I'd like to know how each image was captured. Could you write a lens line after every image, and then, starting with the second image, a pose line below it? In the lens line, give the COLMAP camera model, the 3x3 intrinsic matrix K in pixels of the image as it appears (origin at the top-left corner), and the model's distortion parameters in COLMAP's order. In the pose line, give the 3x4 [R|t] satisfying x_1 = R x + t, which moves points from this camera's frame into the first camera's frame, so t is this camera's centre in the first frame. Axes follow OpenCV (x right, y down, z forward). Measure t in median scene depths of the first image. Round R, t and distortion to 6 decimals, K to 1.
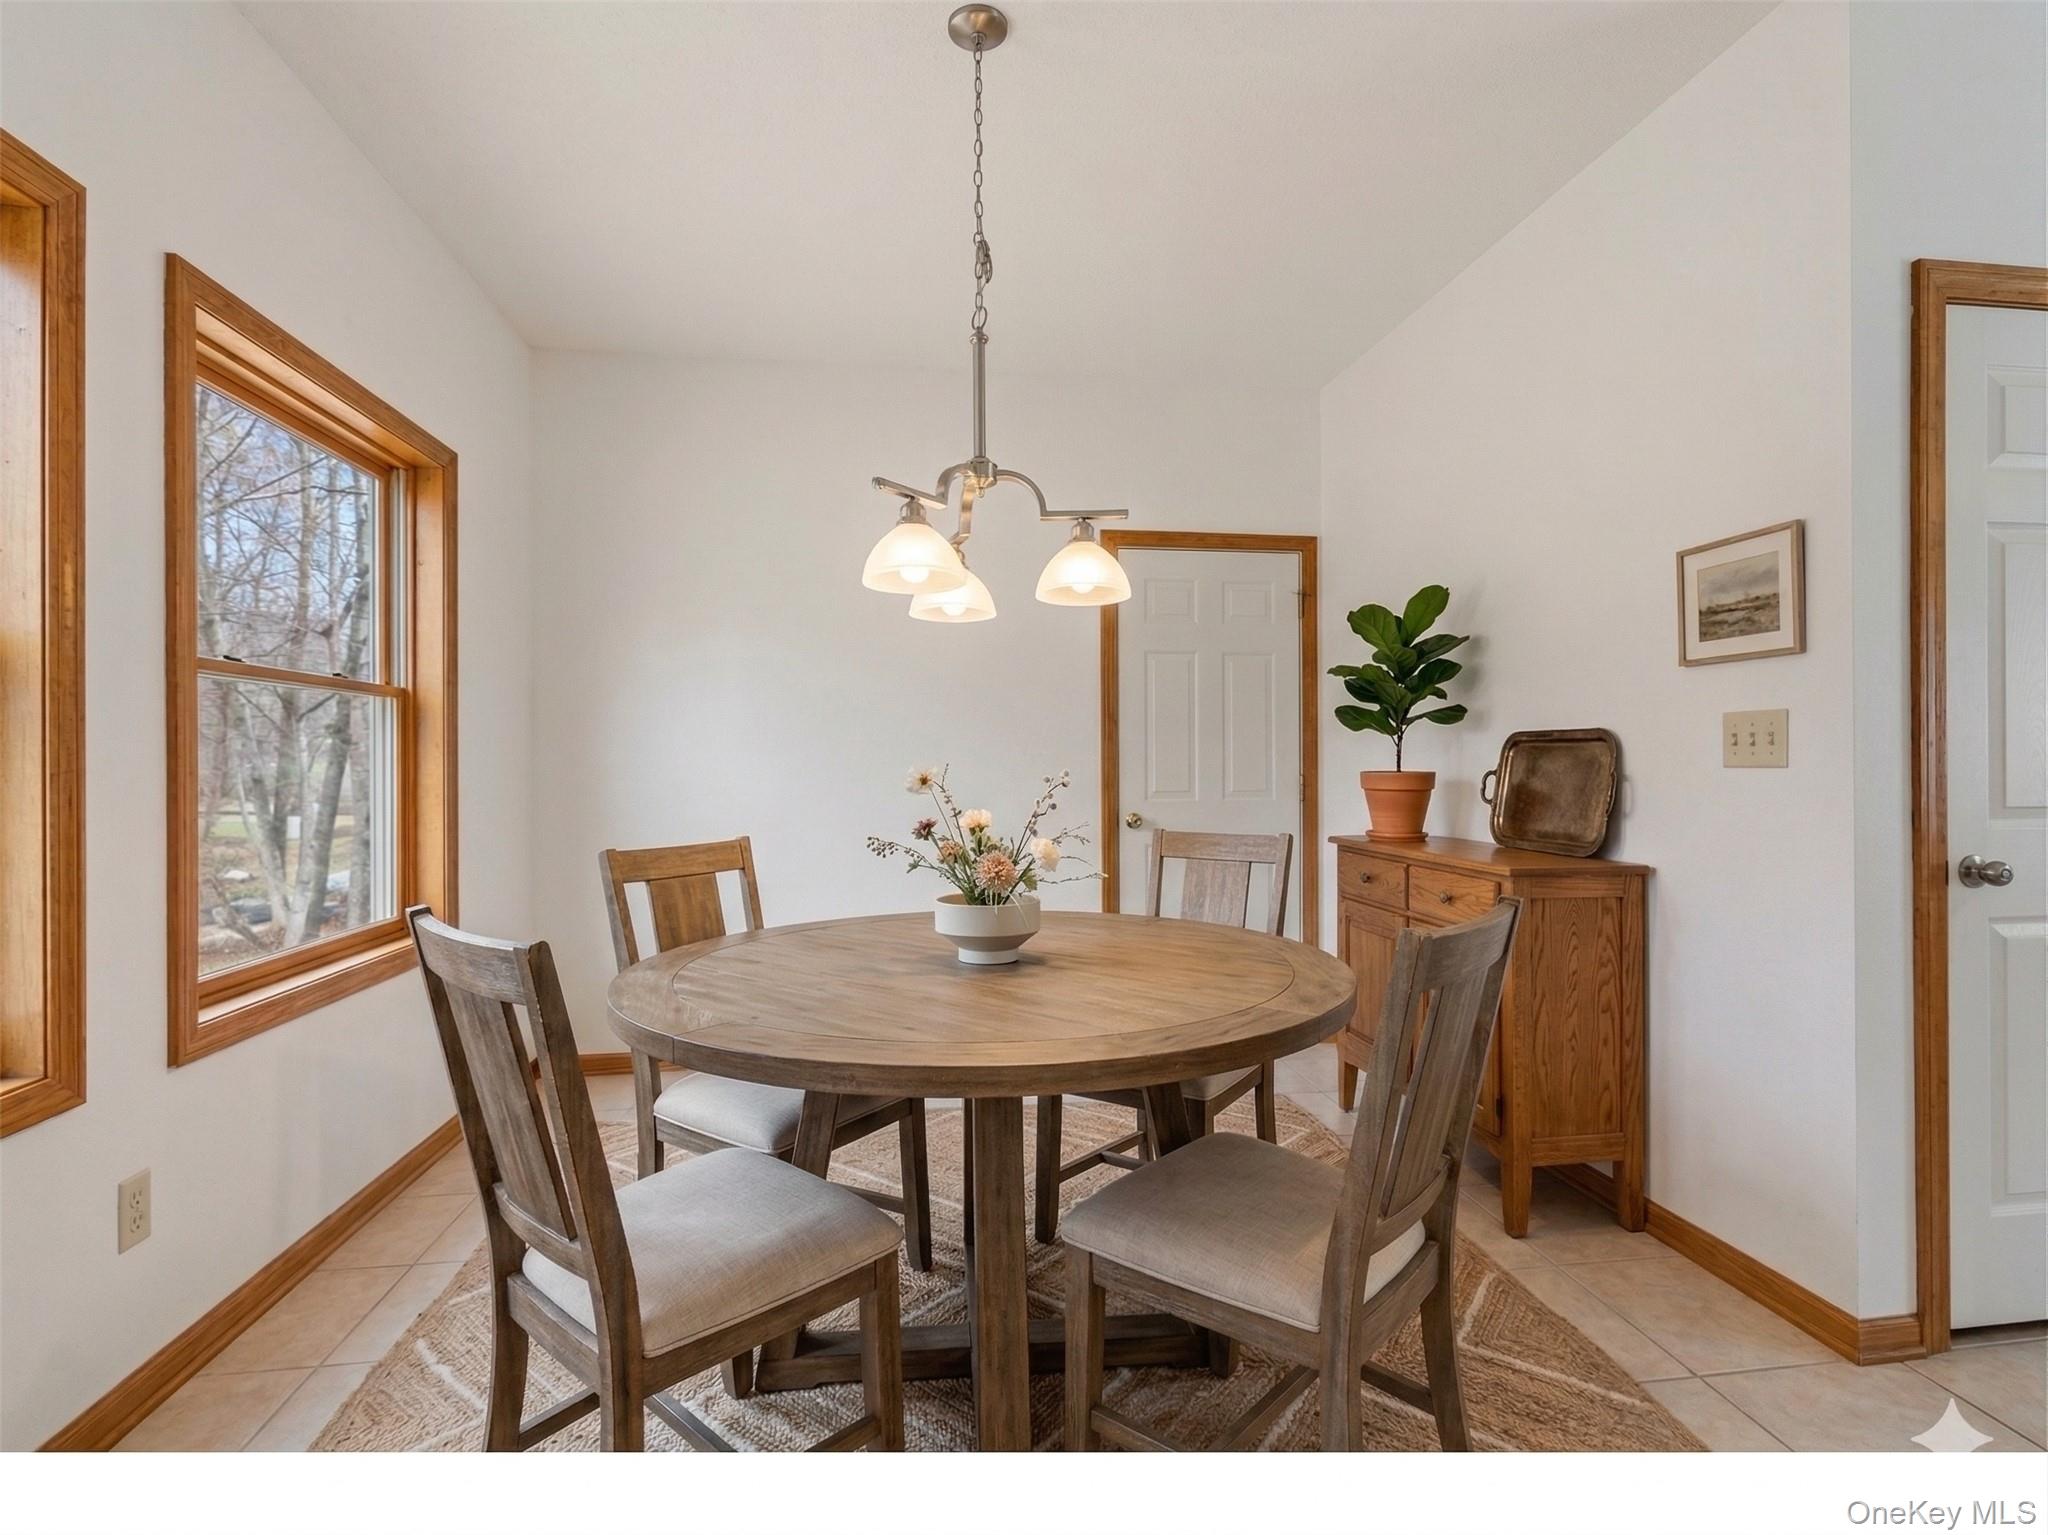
lens RADIAL K [[831.9, 0, 1028.1], [0, 831.9, 764.3], [0, 0, 1]] dist [-0.000273, -0.000098]
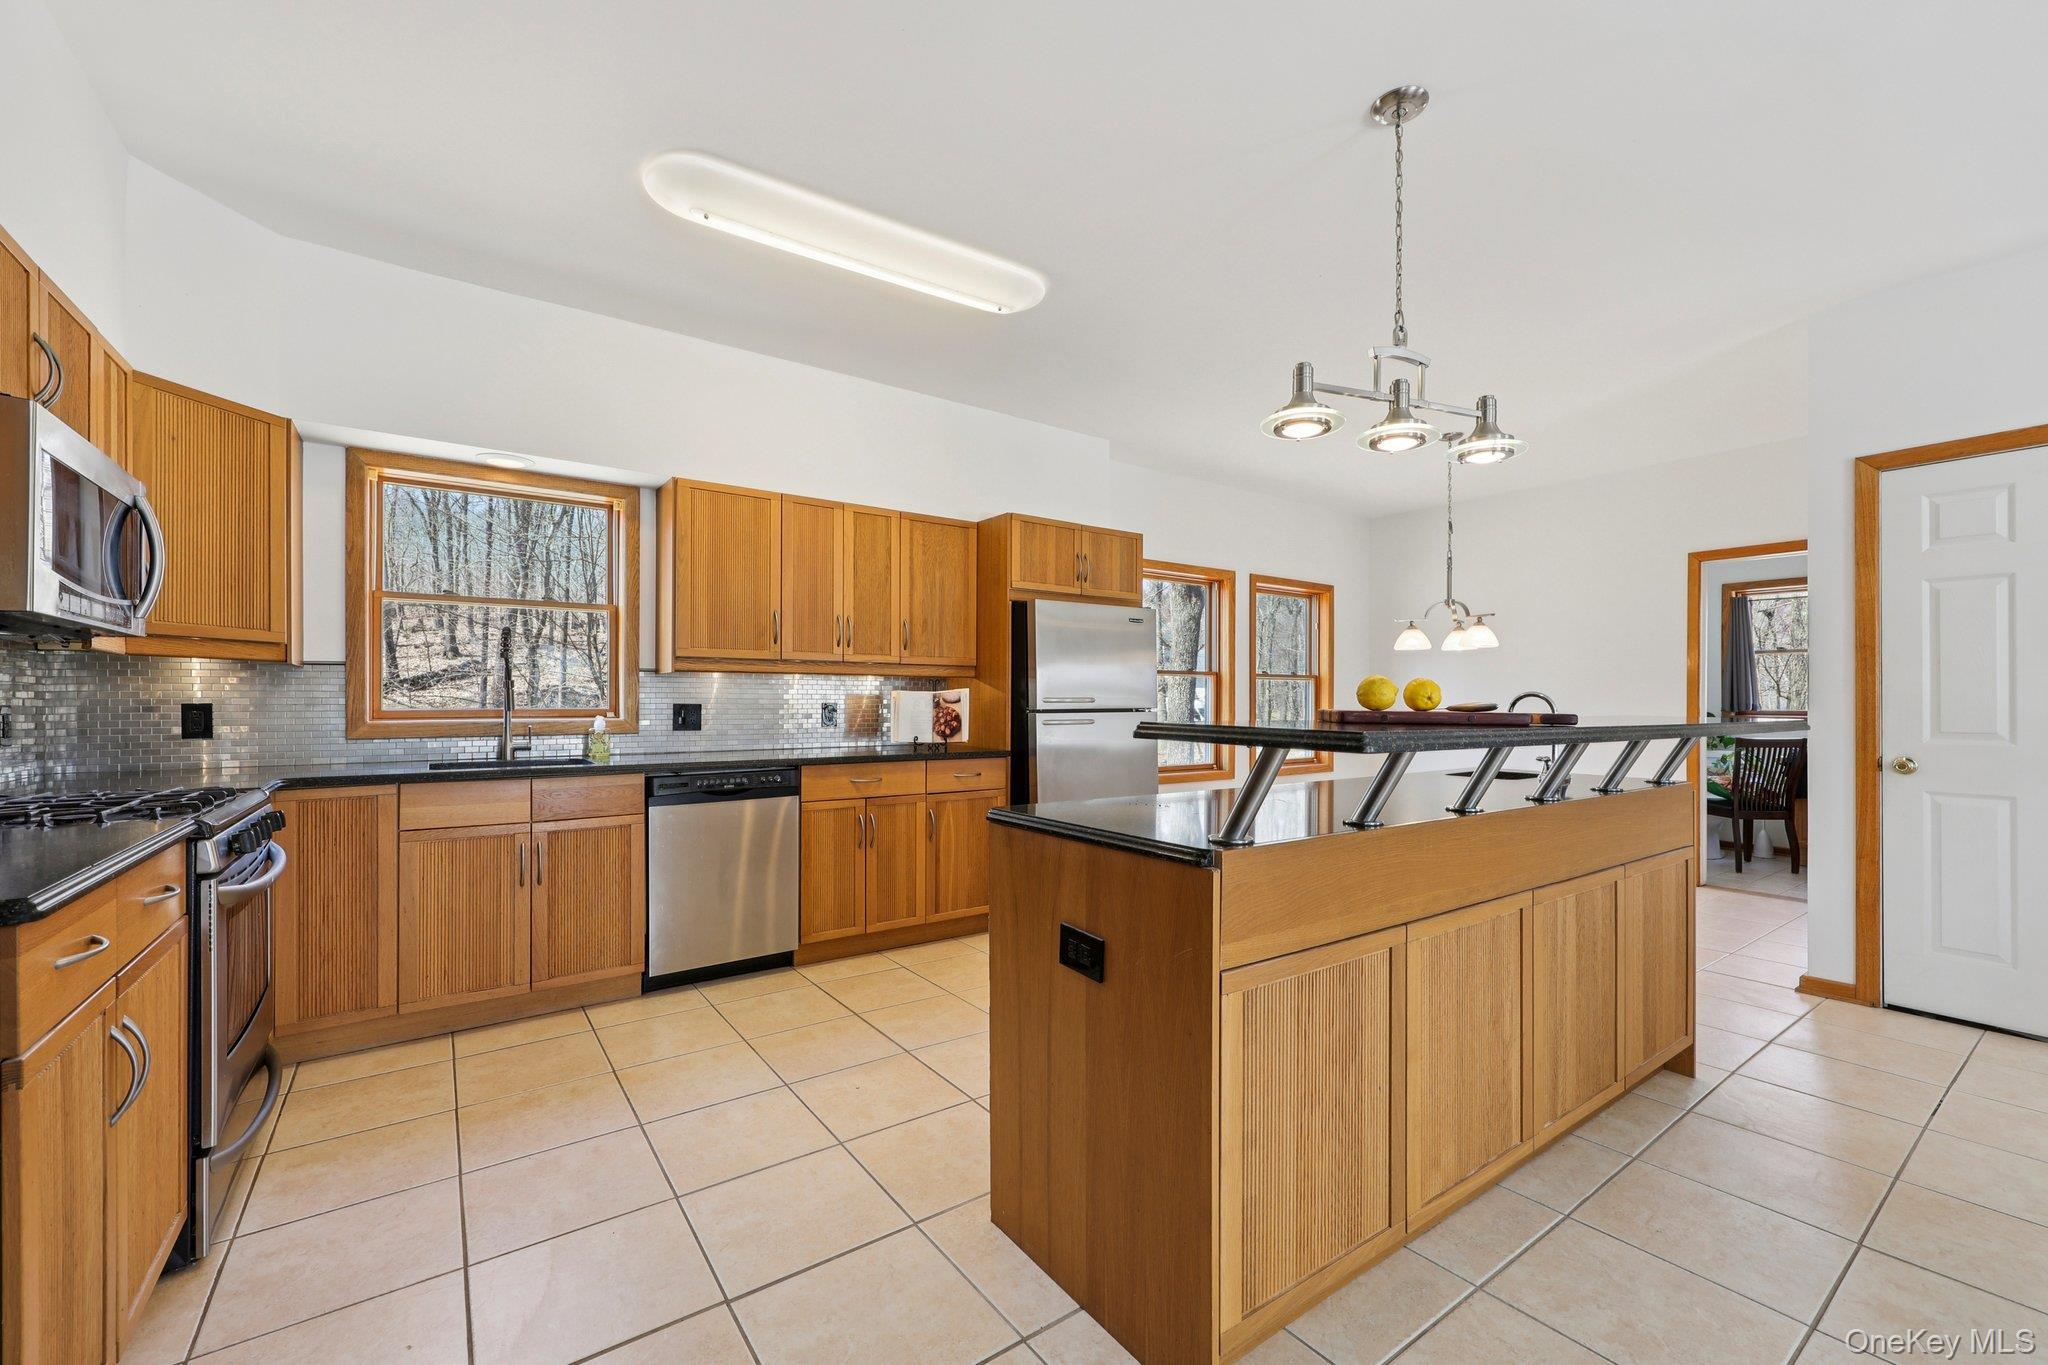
lens RADIAL K [[832.7, 0, 1022.2], [0, 832.7, 694.5], [0, 0, 1]] dist [-0.000197, 0.000611]
pose [[0.441610, -0.000736, -0.897207, 1.964296], [-0.006475, 0.999971, -0.004008, -0.013631], [0.897184, 0.007580, 0.441593, -1.655110]]
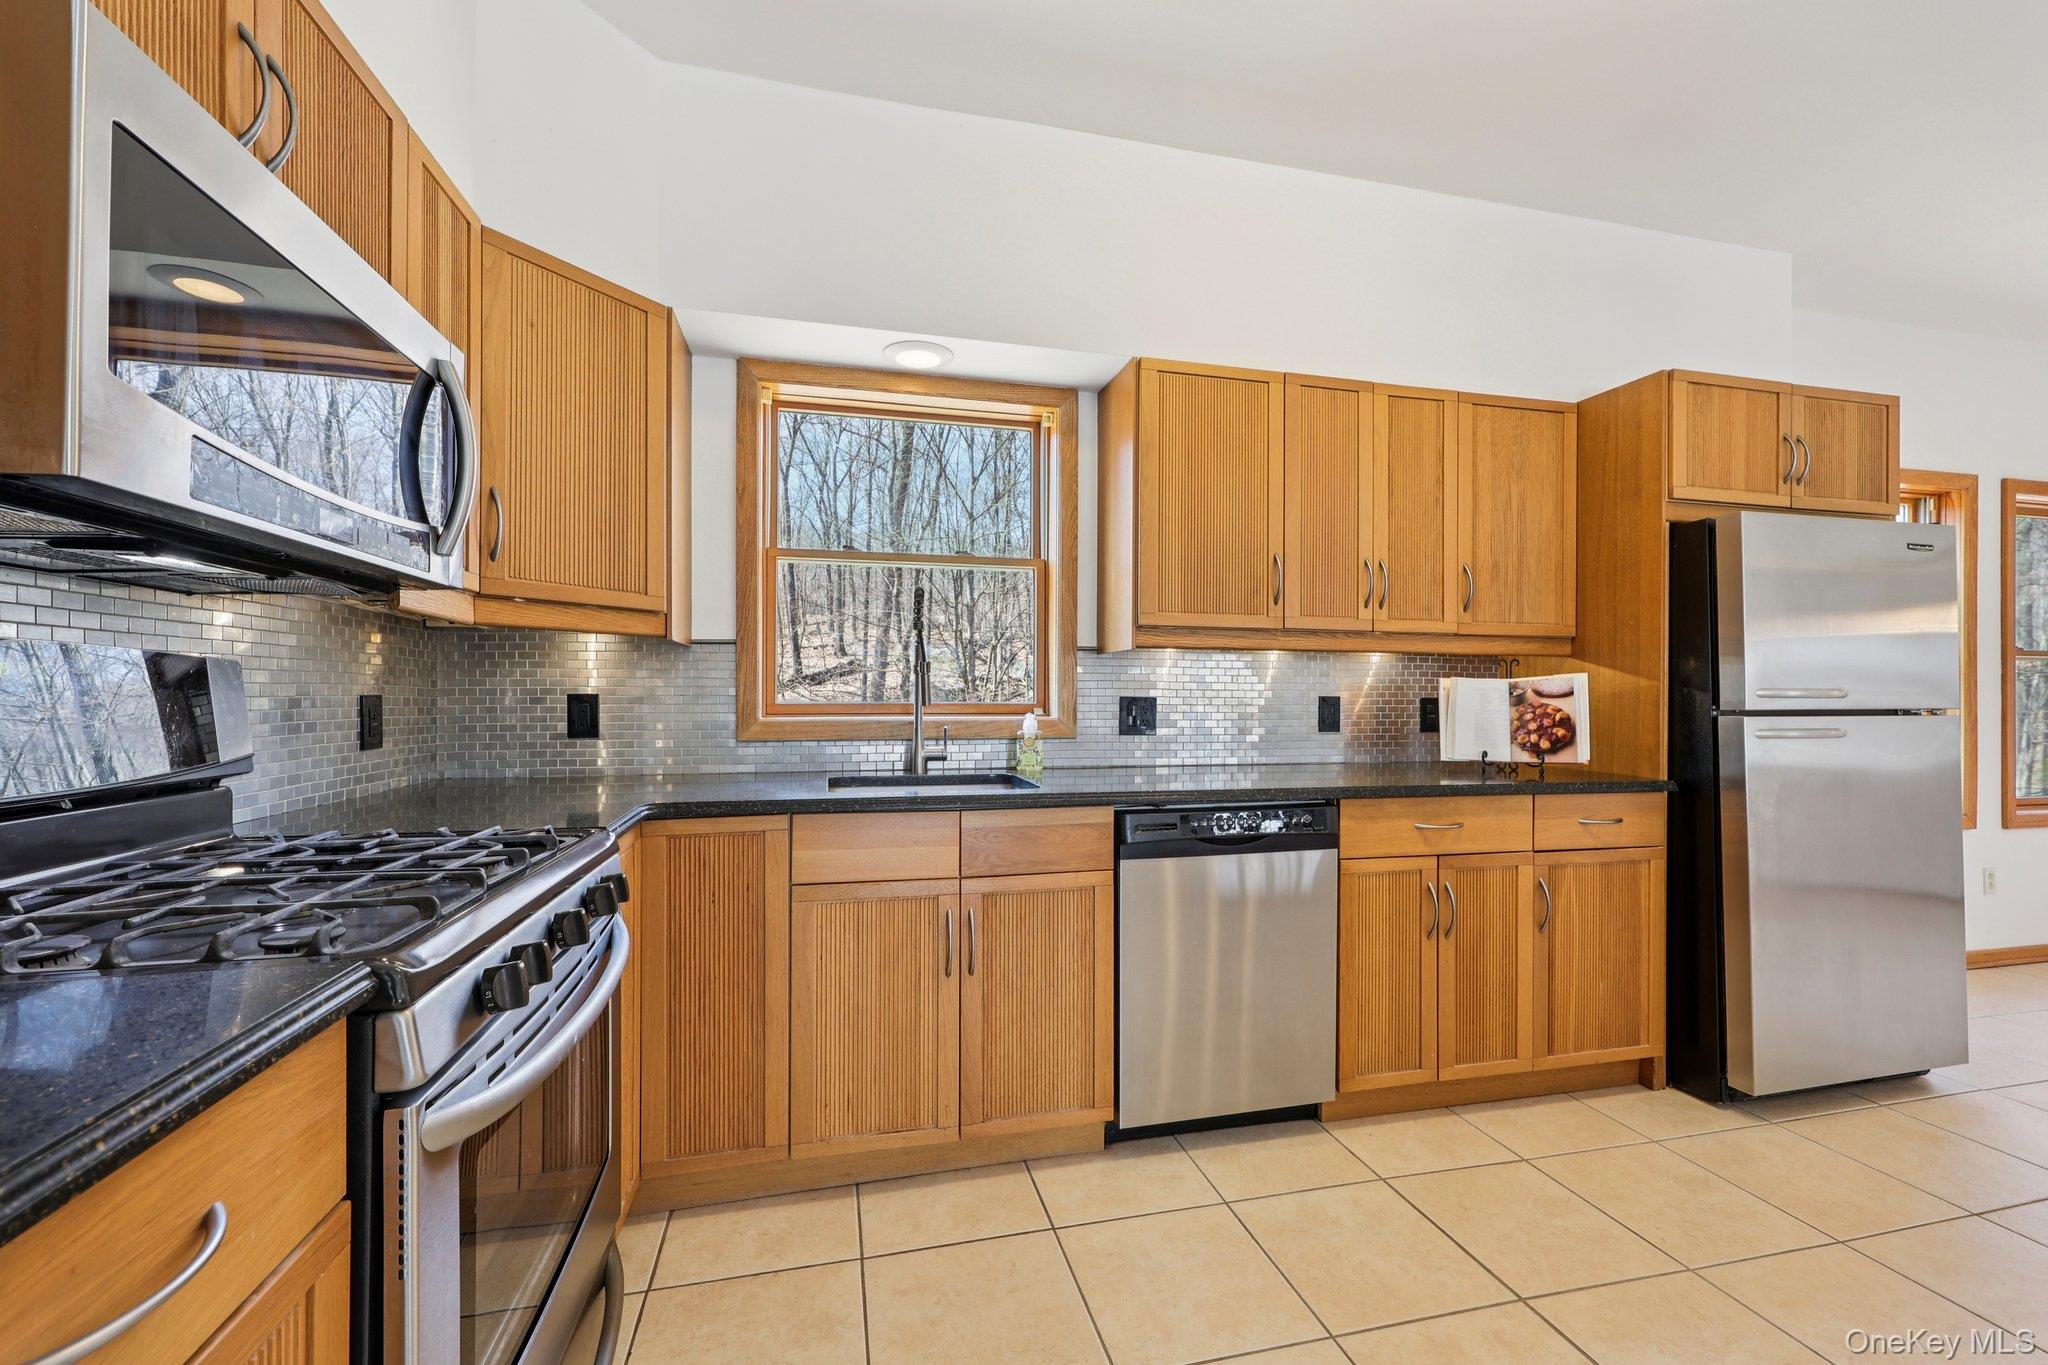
lens RADIAL K [[832.7, 0, 1020.6], [0, 832.7, 688.5], [0, 0, 1]] dist [-0.000197, 0.000611]
pose [[0.070476, -0.001276, -0.997513, 1.046635], [-0.008114, 0.999965, -0.001852, -0.002418], [0.997480, 0.008224, 0.070463, -1.811451]]
